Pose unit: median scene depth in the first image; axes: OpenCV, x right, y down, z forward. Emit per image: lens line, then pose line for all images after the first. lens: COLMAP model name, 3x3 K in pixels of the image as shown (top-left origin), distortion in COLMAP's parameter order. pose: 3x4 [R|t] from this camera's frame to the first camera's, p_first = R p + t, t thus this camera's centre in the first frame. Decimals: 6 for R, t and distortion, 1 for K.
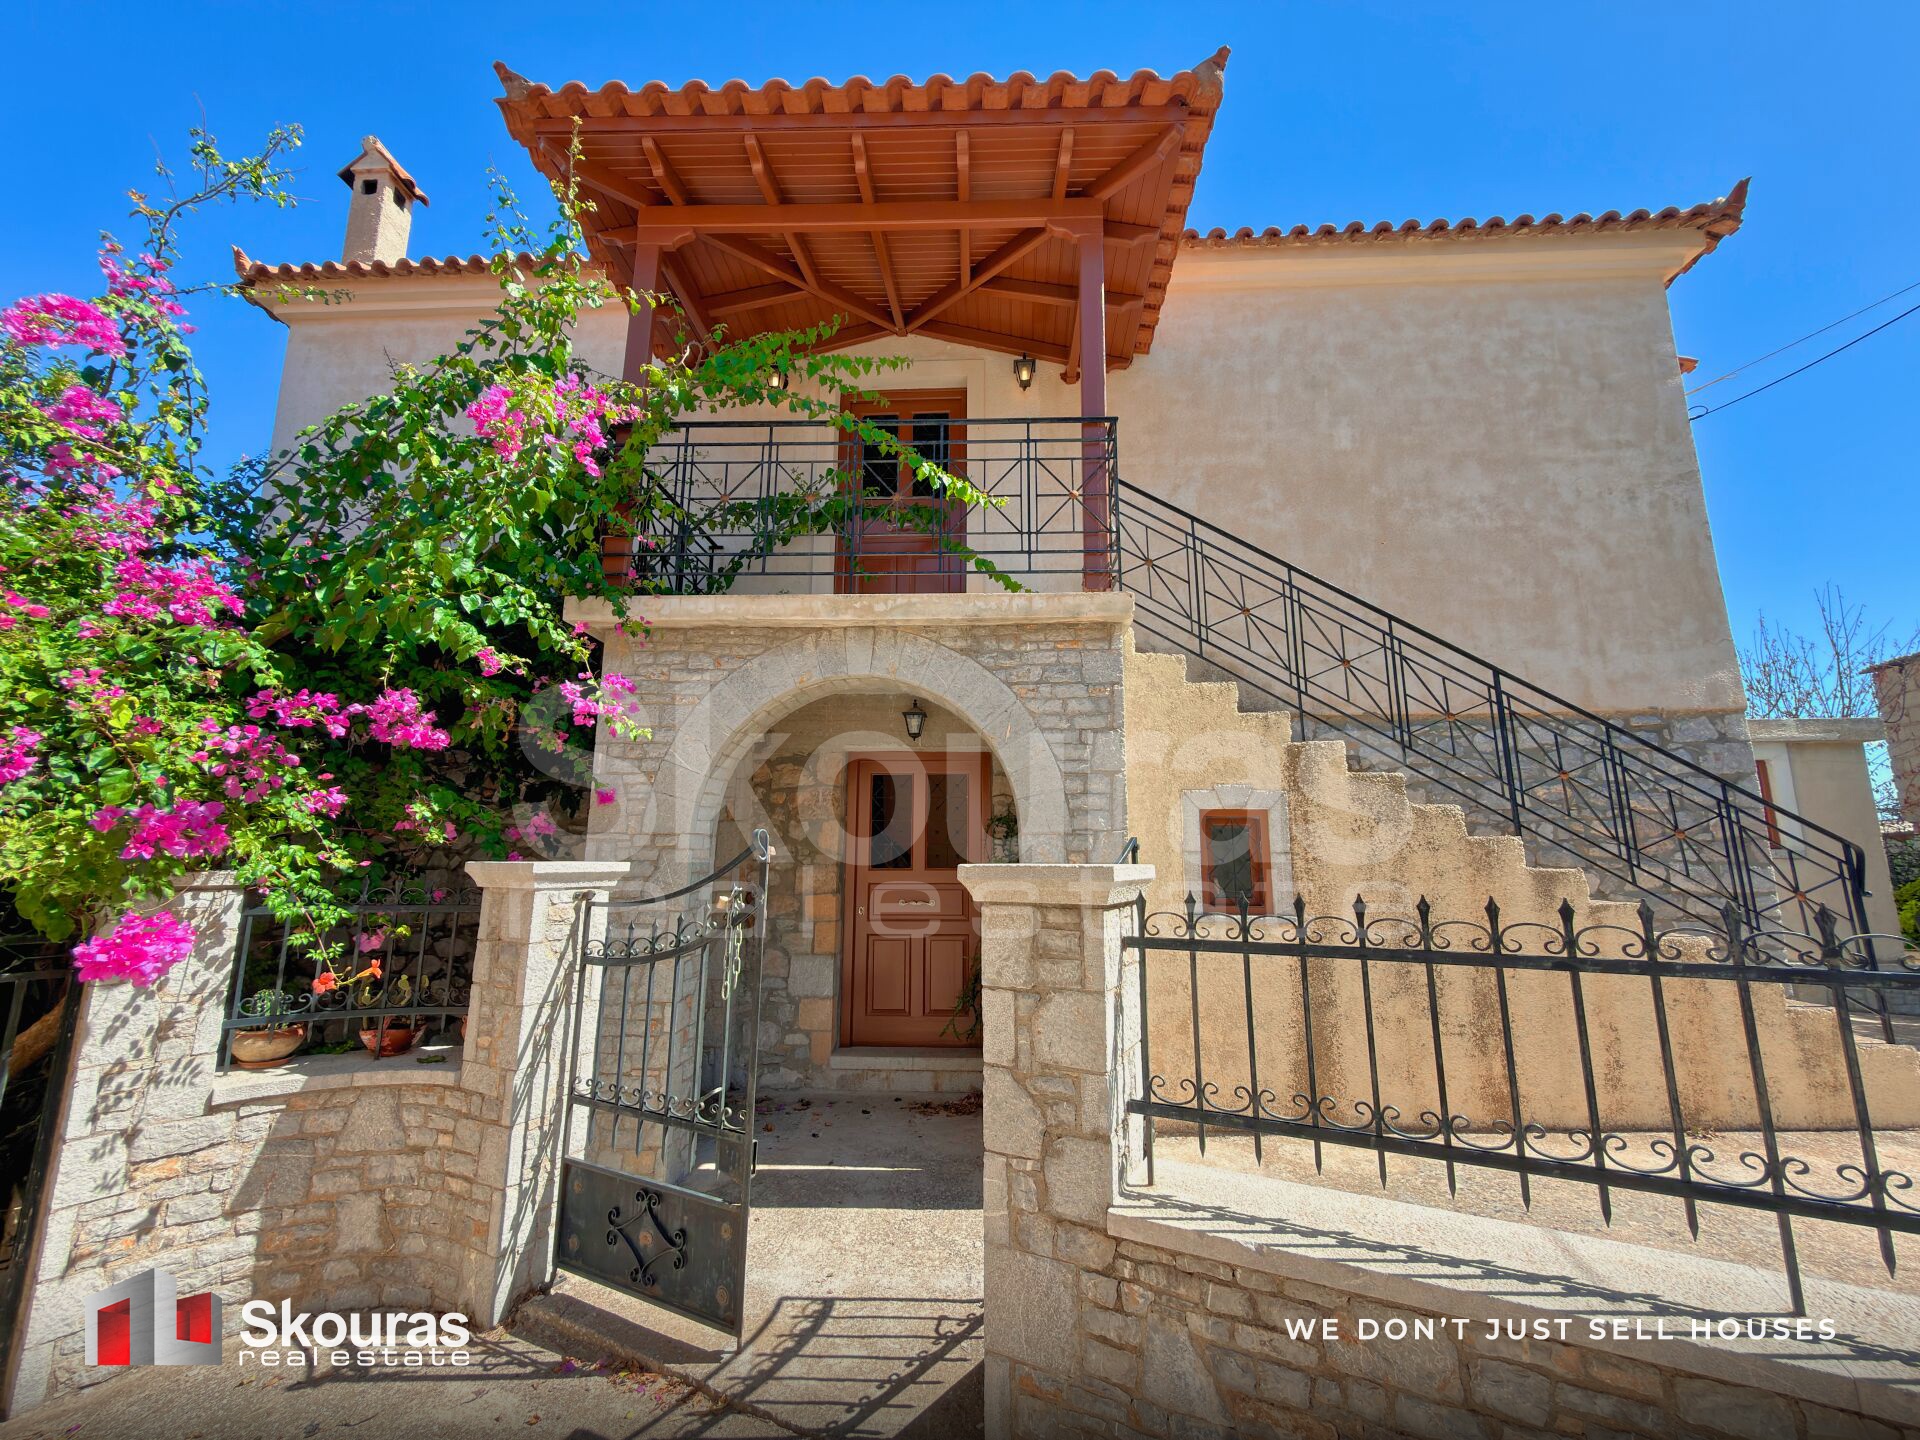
lens RADIAL K [[765.0, 0, 957.8], [0, 765.0, 716.1], [0, 0, 1]] dist [0.009079, -0.005192]
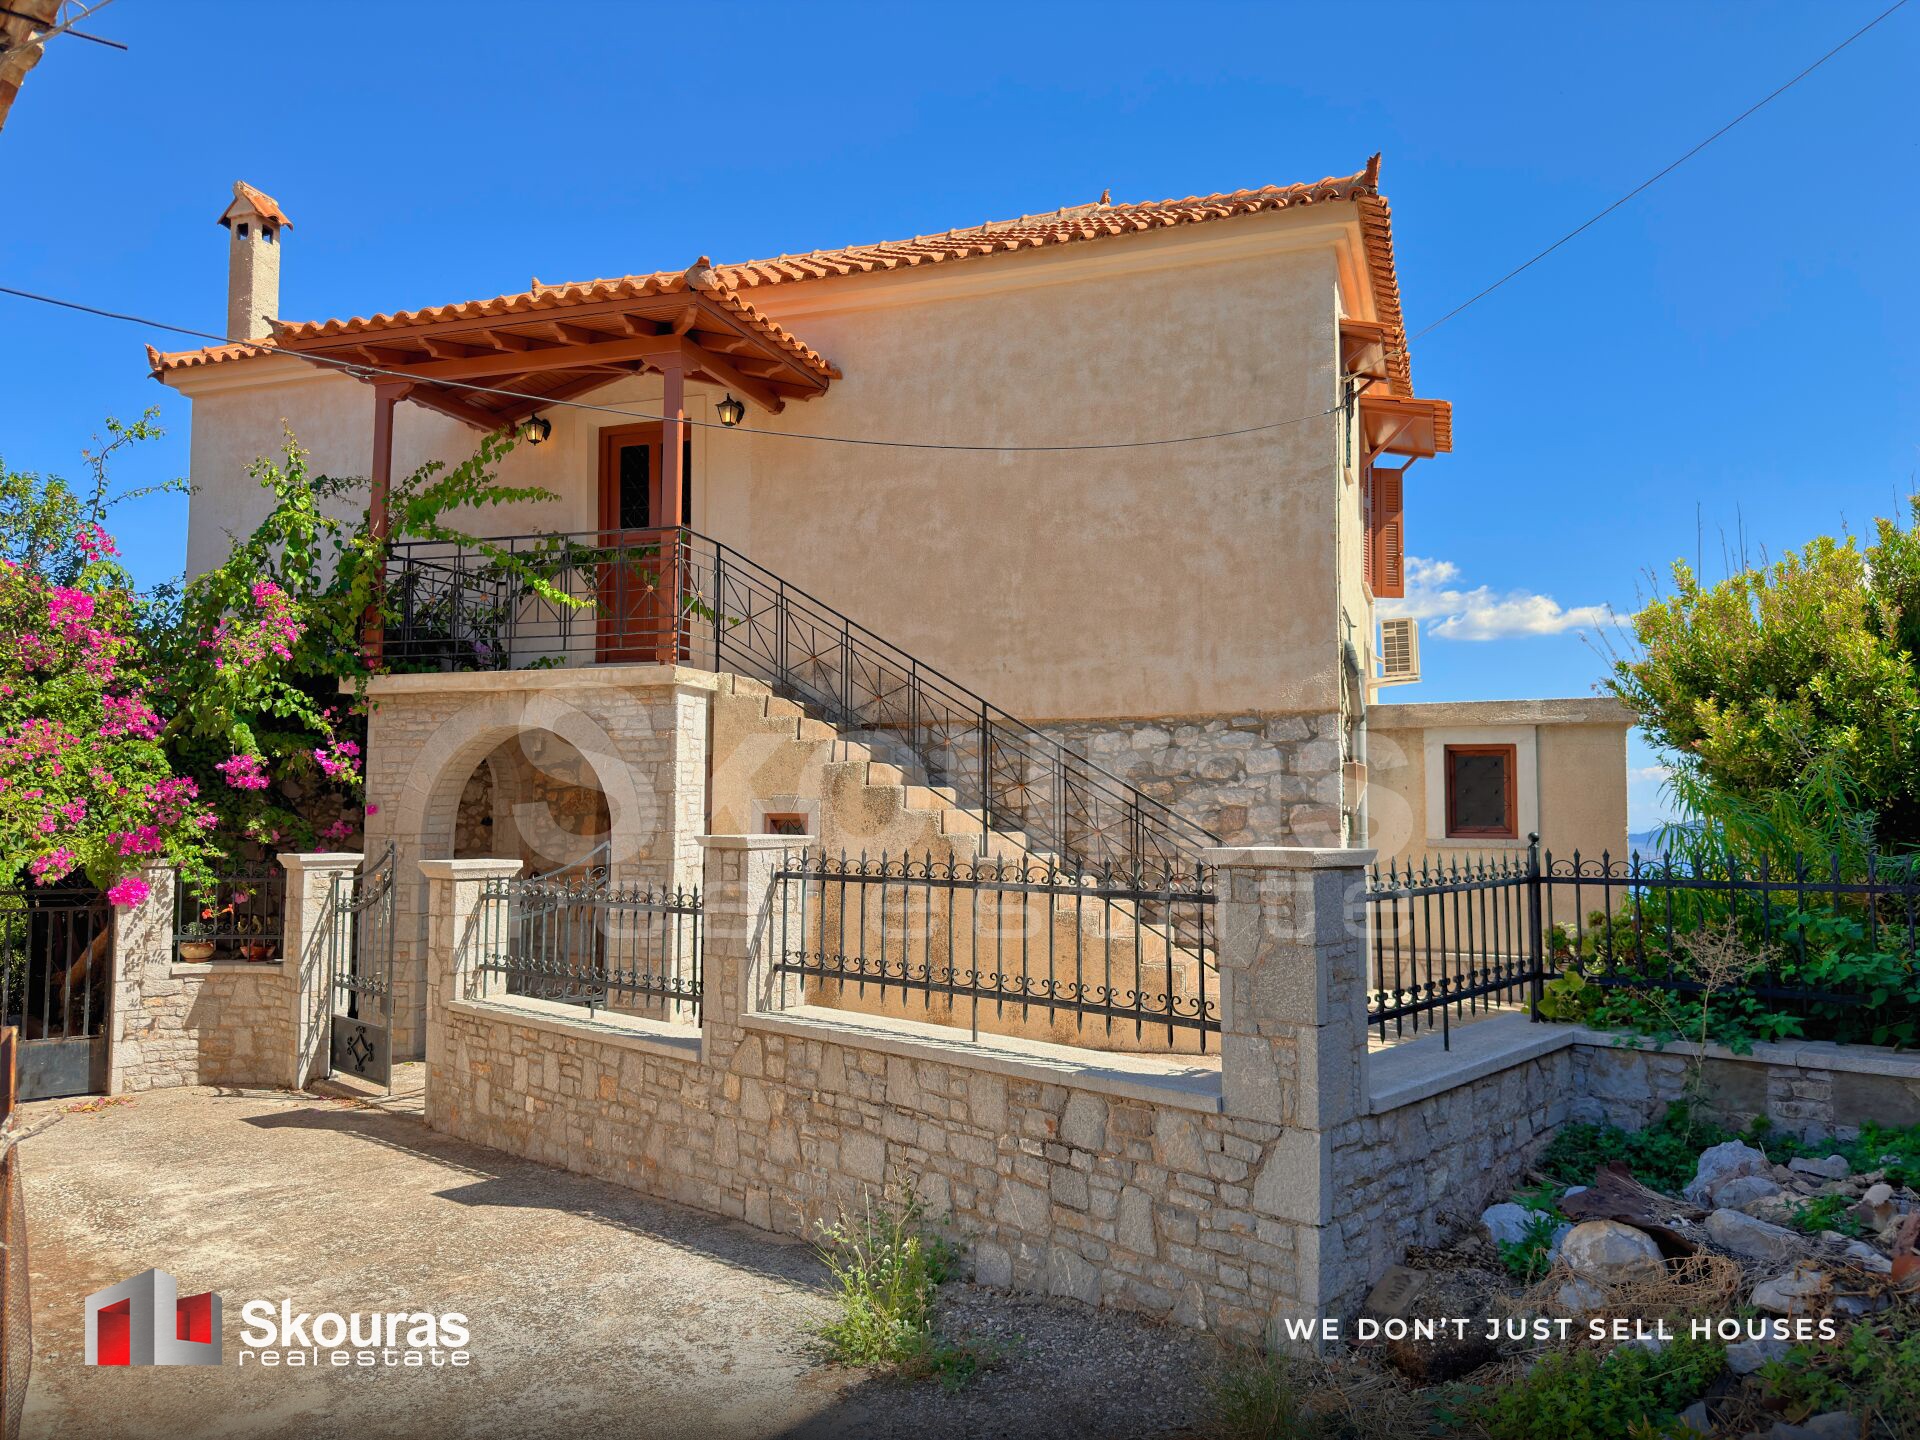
lens RADIAL K [[1350.1, 0, 957.9], [0, 1350.1, 725.5], [0, 0, 1]] dist [0.160549, -0.245449]
pose [[0.955889, -0.020070, -0.293041, 1.787298], [0.054342, 0.992524, 0.109284, -0.364176], [0.288657, -0.120388, 0.949834, -1.528142]]
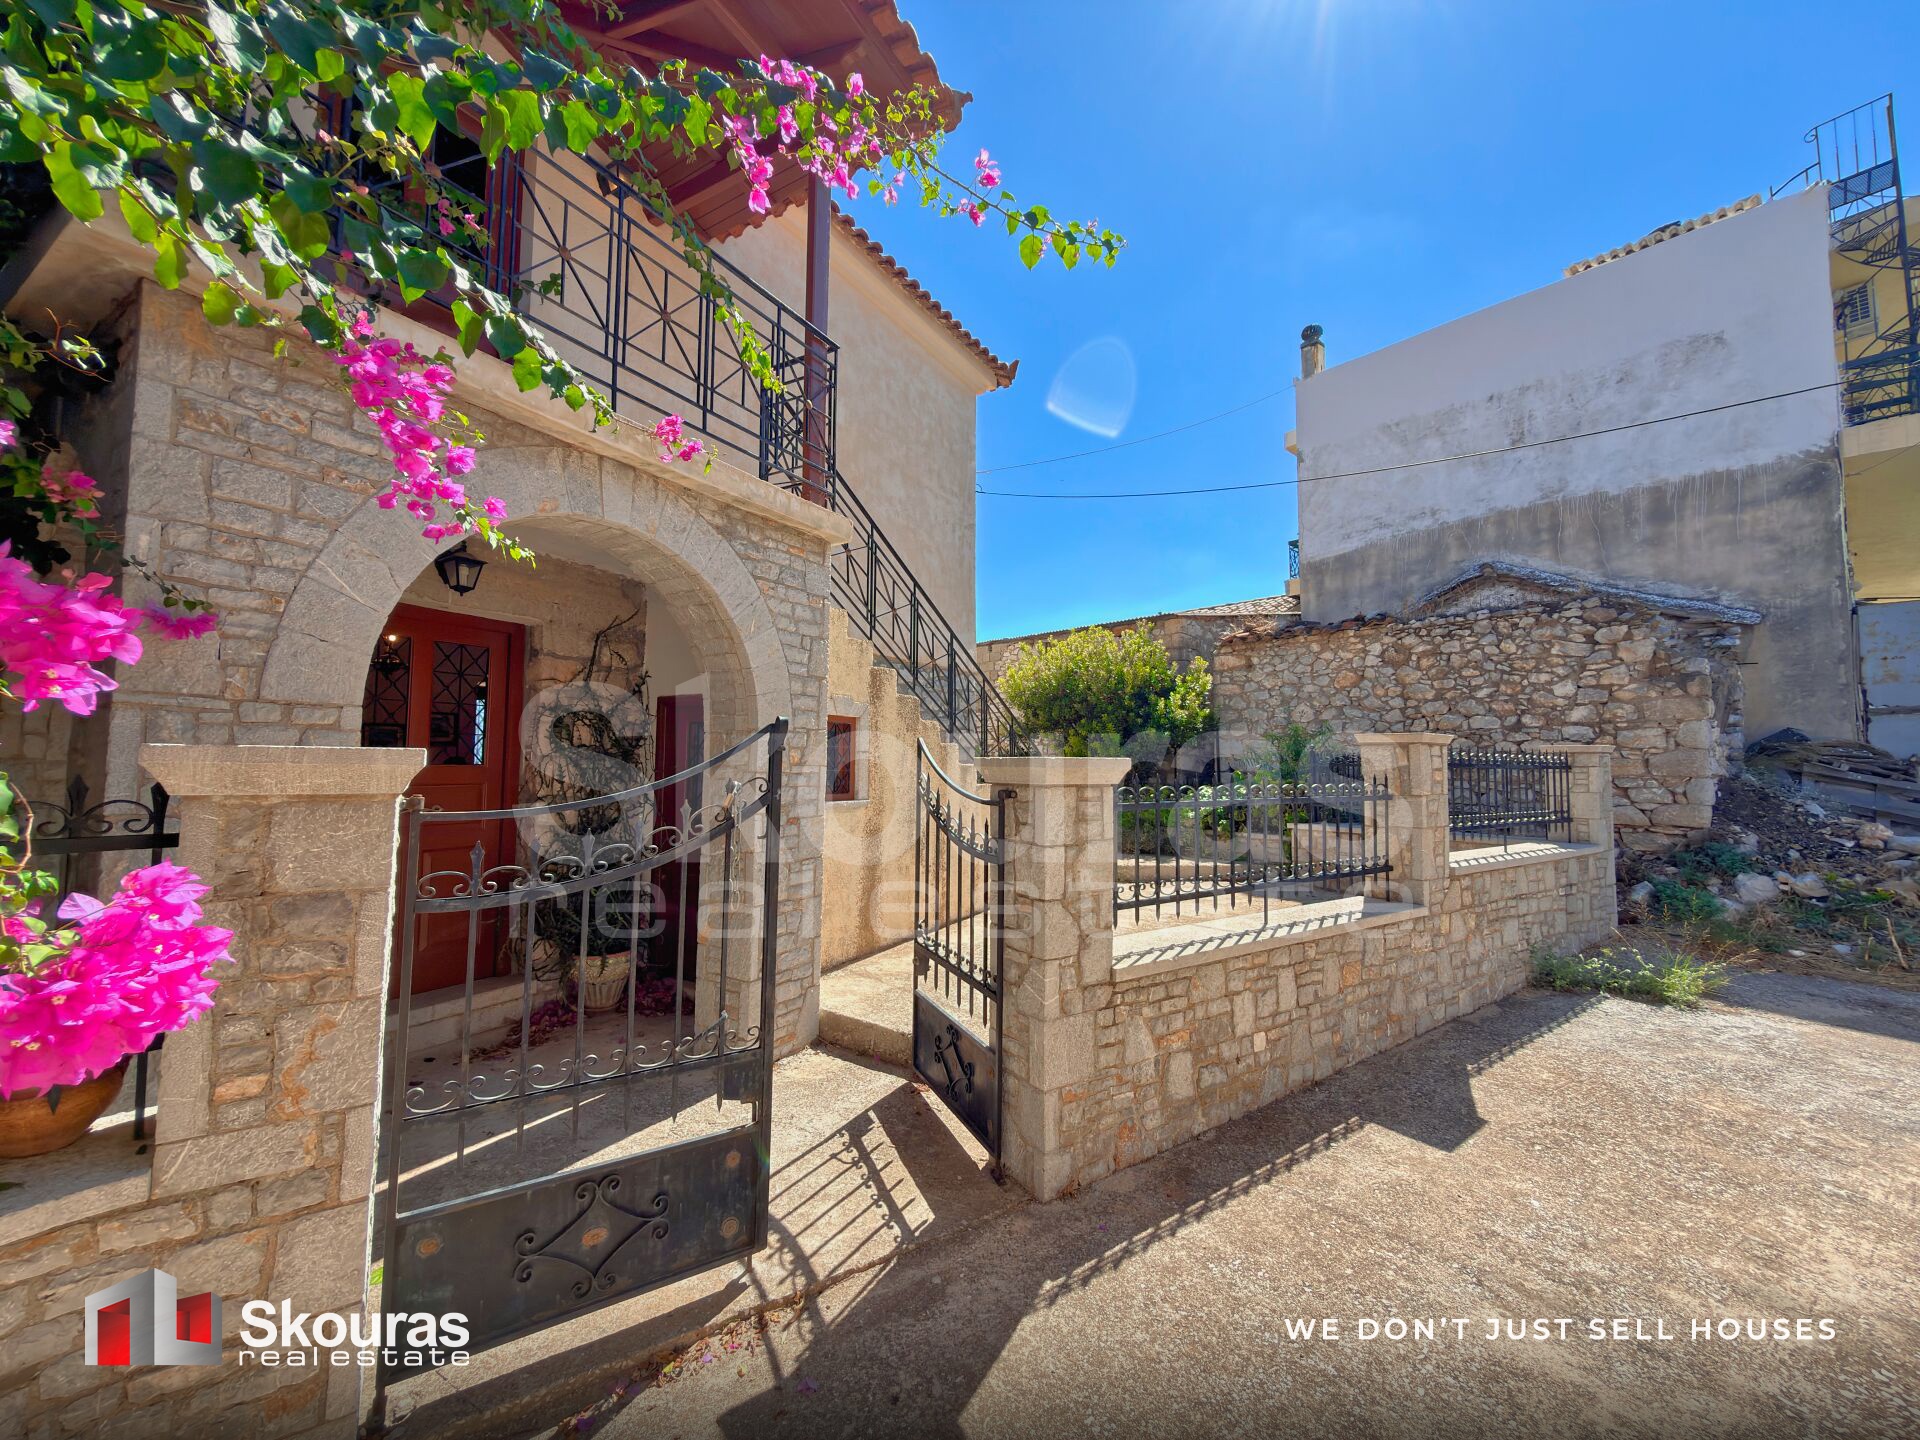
lens RADIAL K [[765.0, 0, 957.8], [0, 765.0, 716.1], [0, 0, 1]] dist [0.009079, -0.005192]
pose [[0.468560, 0.056592, 0.881617, -0.818090], [-0.167997, 0.985444, 0.026030, 0.078882], [-0.867311, -0.160306, 0.471247, 0.357111]]
